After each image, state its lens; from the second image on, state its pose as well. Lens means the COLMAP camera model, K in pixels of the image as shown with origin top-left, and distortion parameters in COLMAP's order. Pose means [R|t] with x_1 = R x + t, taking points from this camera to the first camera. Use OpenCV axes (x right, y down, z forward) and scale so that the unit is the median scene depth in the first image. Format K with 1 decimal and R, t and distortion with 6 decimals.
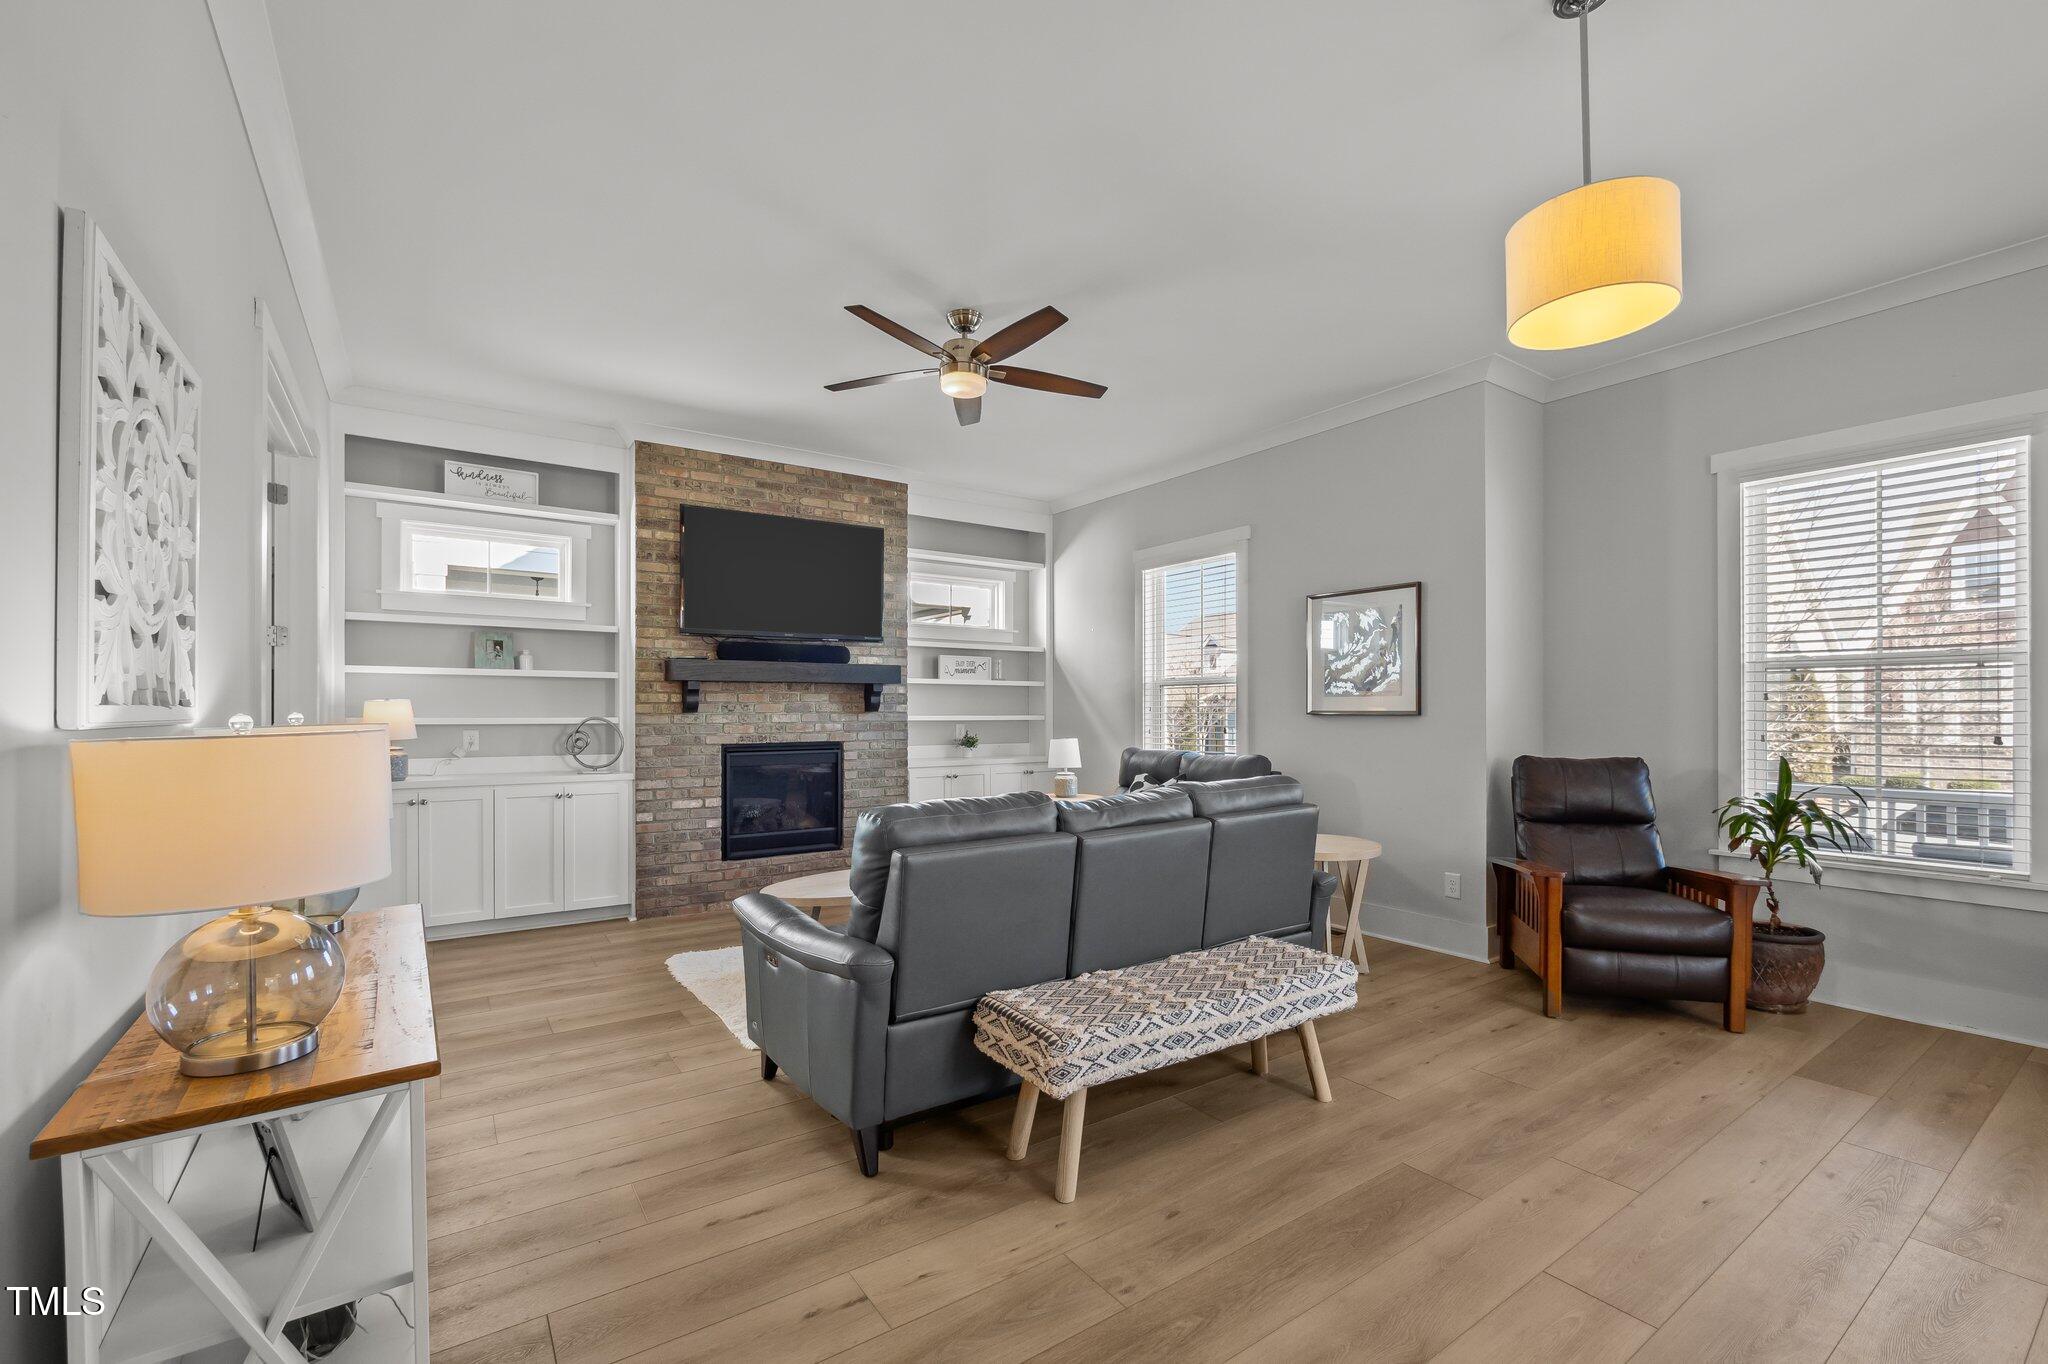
lens RADIAL K [[859.6, 0, 1030.8], [0, 859.6, 710.0], [0, 0, 1]] dist [0.000780, -0.005611]
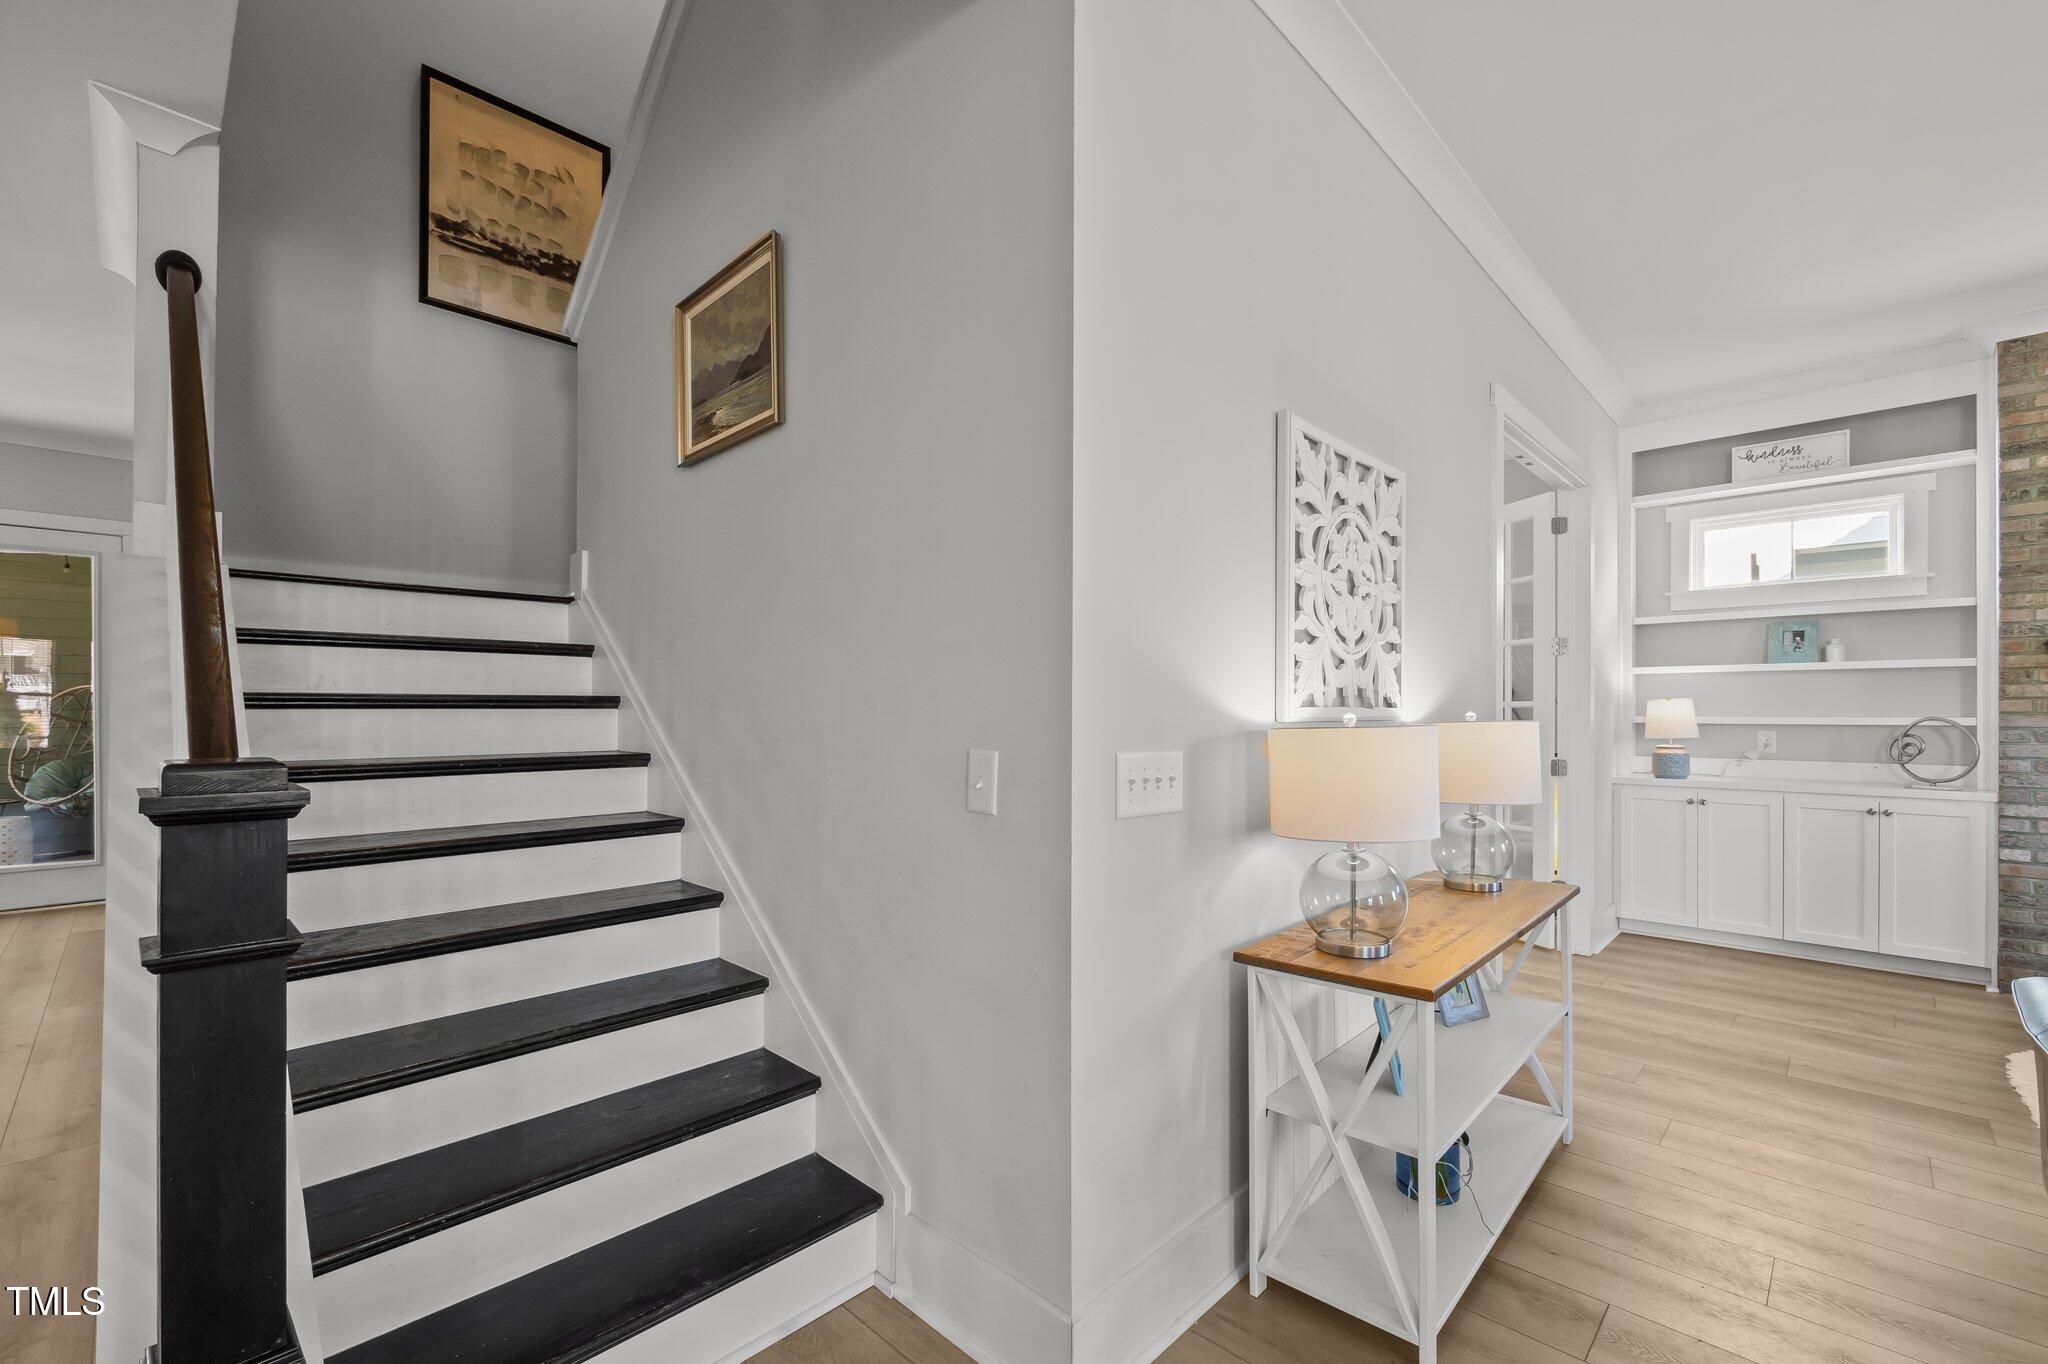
lens RADIAL K [[859.6, 0, 1030.8], [0, 859.6, 710.0], [0, 0, 1]] dist [0.000780, -0.005611]
pose [[0.188416, -0.002672, -0.982086, 0.108827], [0.003590, 0.999991, -0.002032, 0.000470], [0.982083, -0.003143, 0.188424, 0.049433]]
